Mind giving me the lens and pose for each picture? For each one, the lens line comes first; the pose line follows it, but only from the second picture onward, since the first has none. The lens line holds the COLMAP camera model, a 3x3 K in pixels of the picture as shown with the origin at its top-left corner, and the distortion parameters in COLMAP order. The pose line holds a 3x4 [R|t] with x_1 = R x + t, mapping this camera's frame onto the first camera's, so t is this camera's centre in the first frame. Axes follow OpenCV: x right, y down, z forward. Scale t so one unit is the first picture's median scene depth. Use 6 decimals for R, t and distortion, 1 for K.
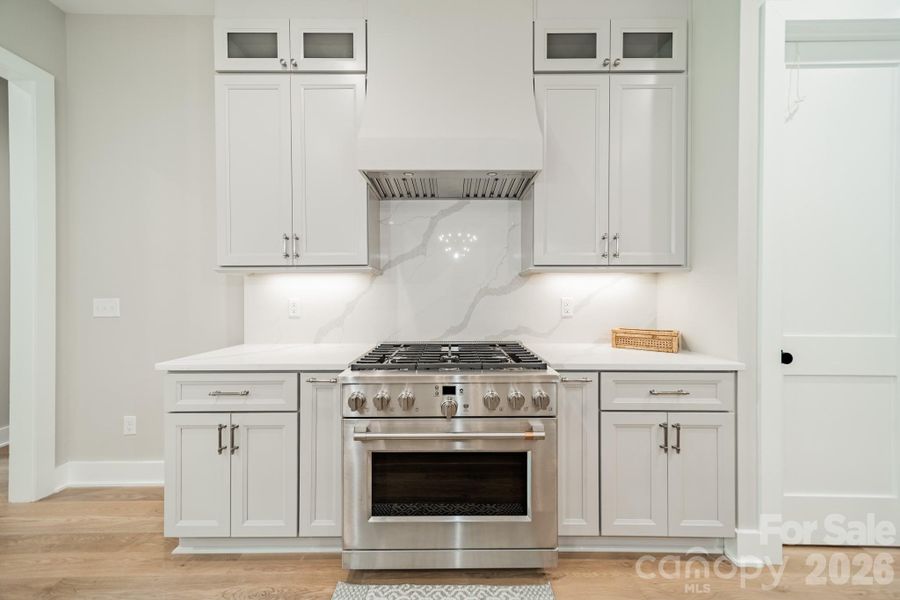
lens RADIAL K [[314.9, 0, 451.6], [0, 314.9, 297.1], [0, 0, 1]] dist [0.004701, 0.000005]
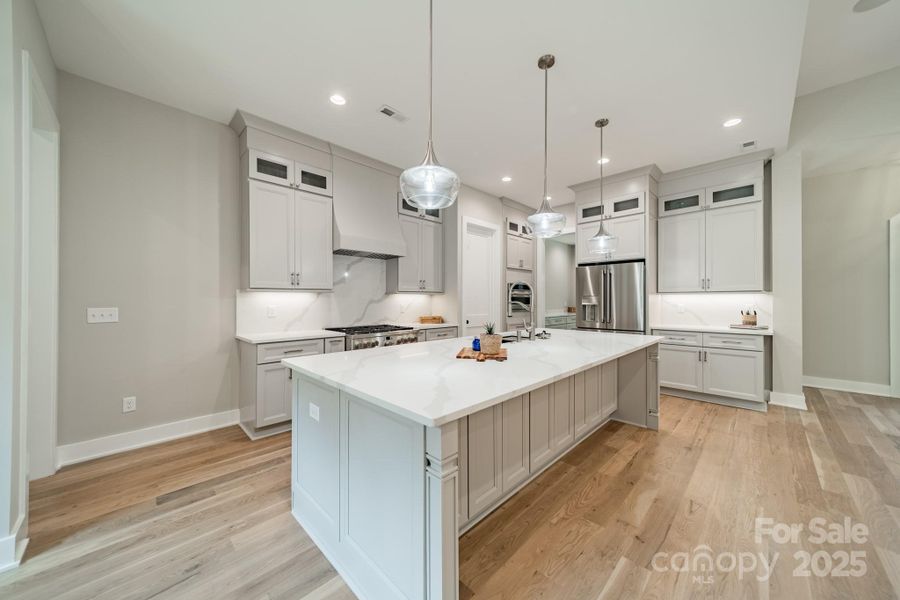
lens RADIAL K [[314.9, 0, 450.5], [0, 314.9, 300.5], [0, 0, 1]] dist [0.004701, 0.000005]
pose [[0.707188, 0.000730, 0.707025, -1.178490], [0.003640, 0.999982, -0.004674, -0.016373], [-0.707016, 0.005879, 0.707173, -1.016725]]
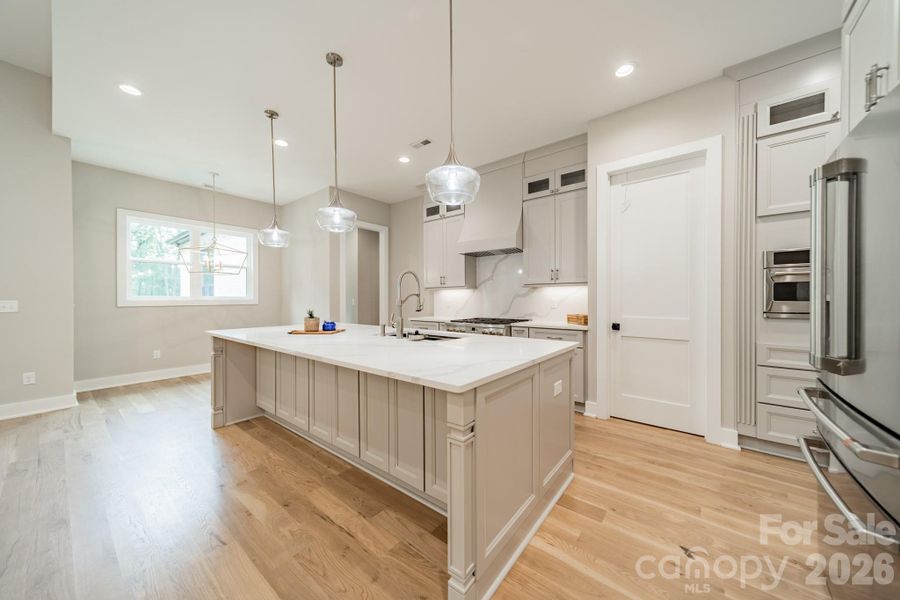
lens RADIAL K [[314.9, 0, 456.1], [0, 314.9, 300.9], [0, 0, 1]] dist [0.004701, 0.000005]
pose [[0.784890, 0.002930, -0.619628, 1.302193], [0.002107, 0.999970, 0.007397, 0.001401], [0.619631, -0.007111, 0.784861, -1.115576]]
